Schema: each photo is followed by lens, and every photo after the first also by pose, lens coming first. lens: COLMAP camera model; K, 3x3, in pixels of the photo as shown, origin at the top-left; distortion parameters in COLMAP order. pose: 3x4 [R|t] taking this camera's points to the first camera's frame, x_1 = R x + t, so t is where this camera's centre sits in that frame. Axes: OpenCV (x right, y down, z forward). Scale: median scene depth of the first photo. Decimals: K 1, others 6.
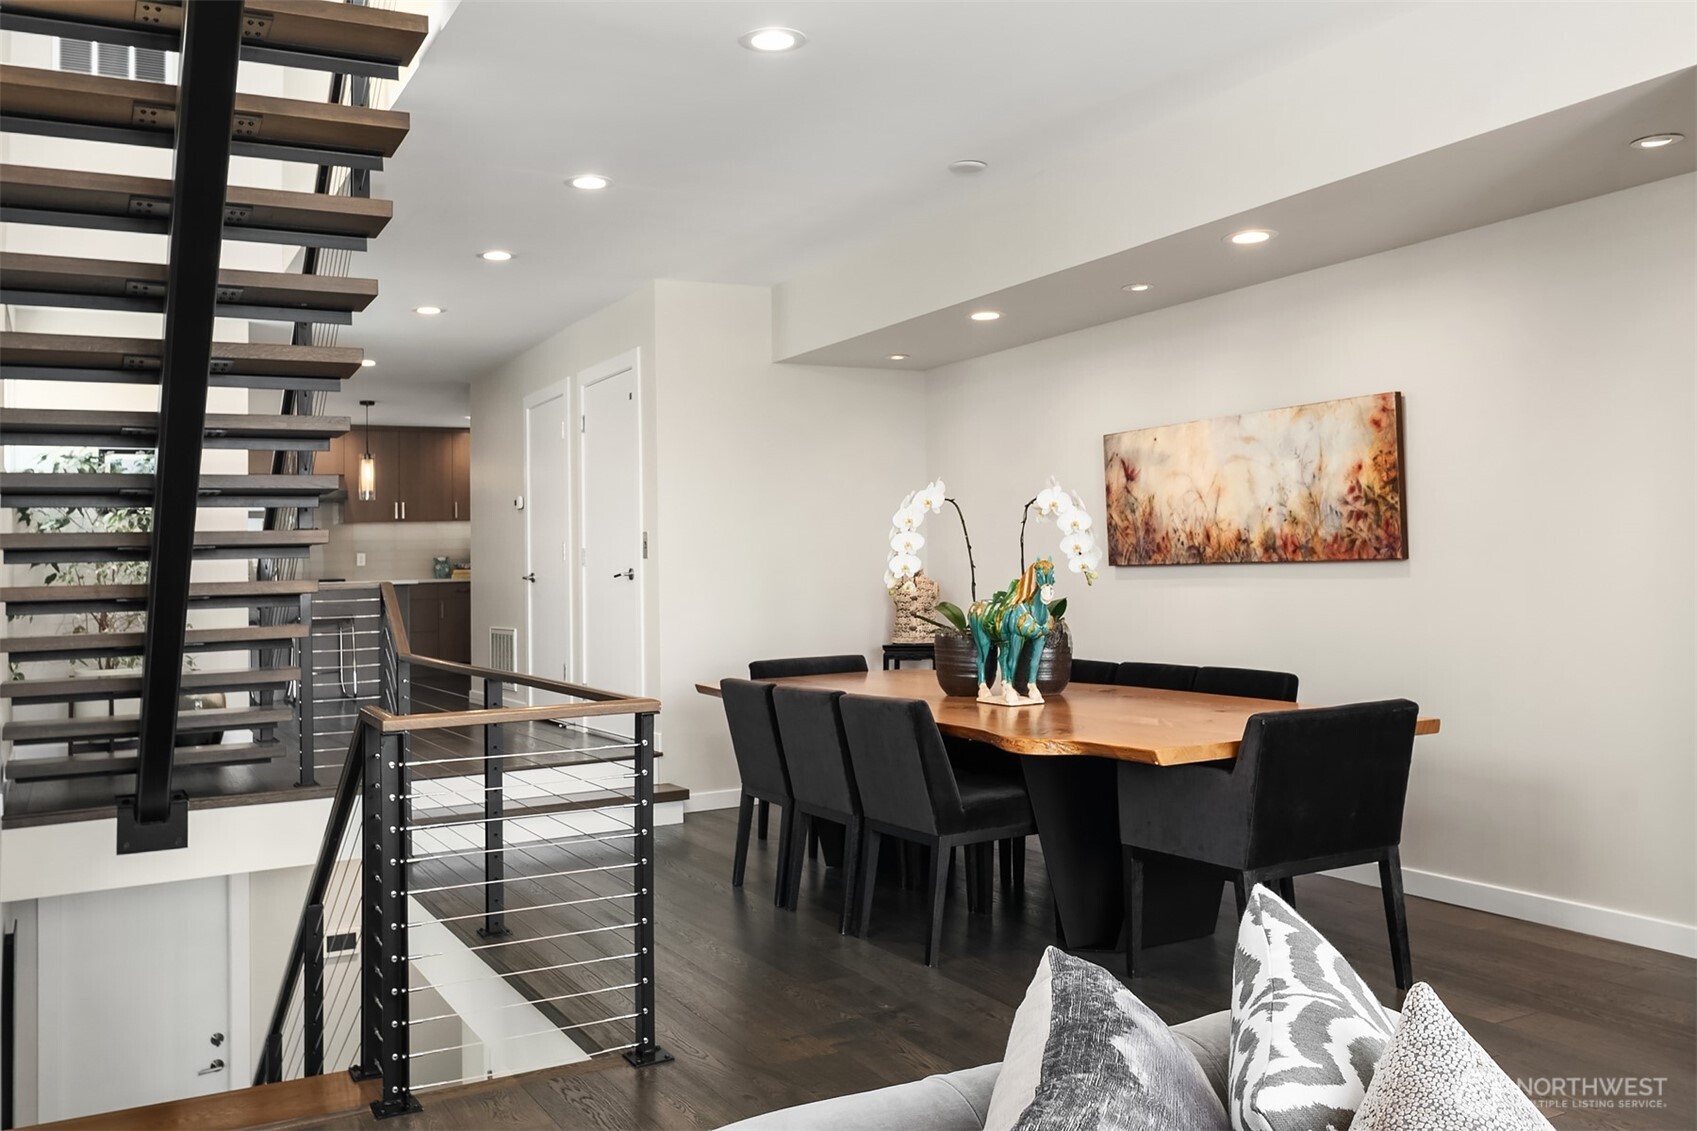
lens RADIAL K [[1400.5, 0, 848.5], [0, 1400.5, 565.5], [0, 0, 1]] dist [-0.000602, -0.003163]
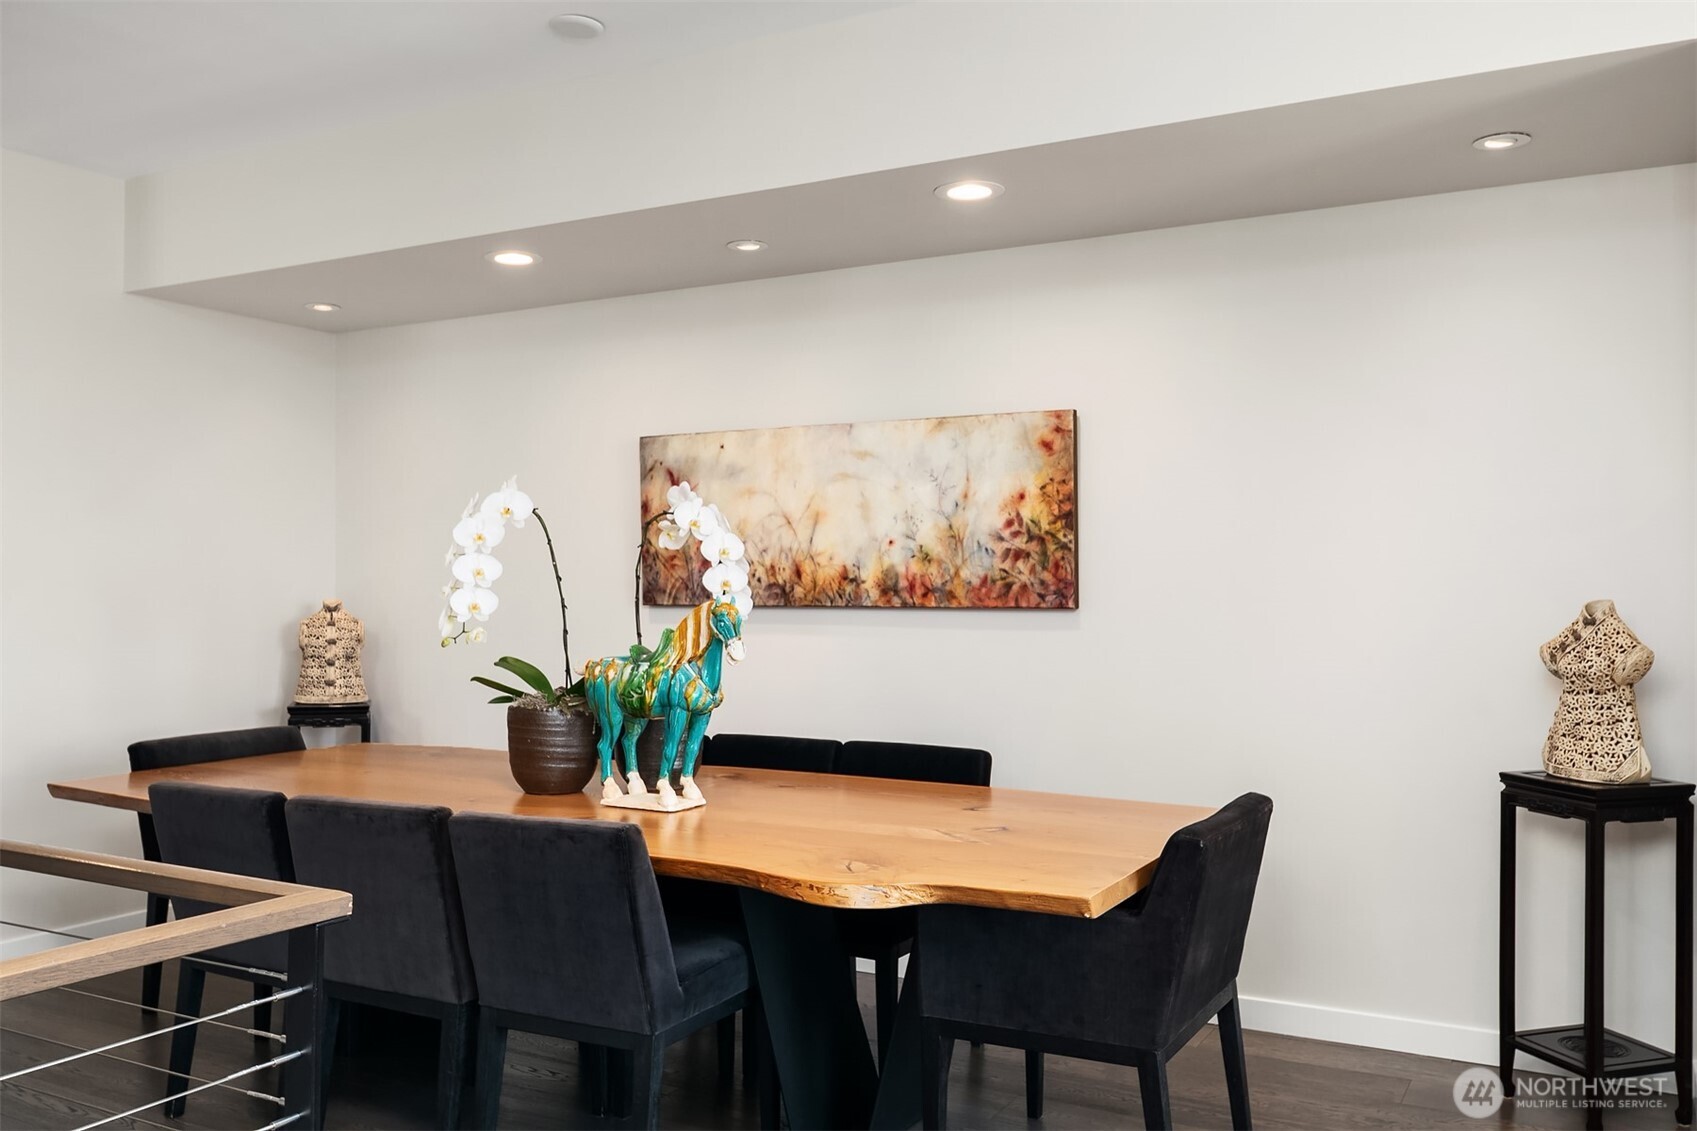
lens RADIAL K [[1412.0, 0, 845.3], [0, 1412.0, 620.5], [0, 0, 1]] dist [-0.008545, -0.002559]
pose [[0.848277, 0.013286, 0.529386, -0.164543], [-0.023592, 0.999641, 0.012715, -0.004713], [-0.529027, -0.023275, 0.848286, 0.333347]]
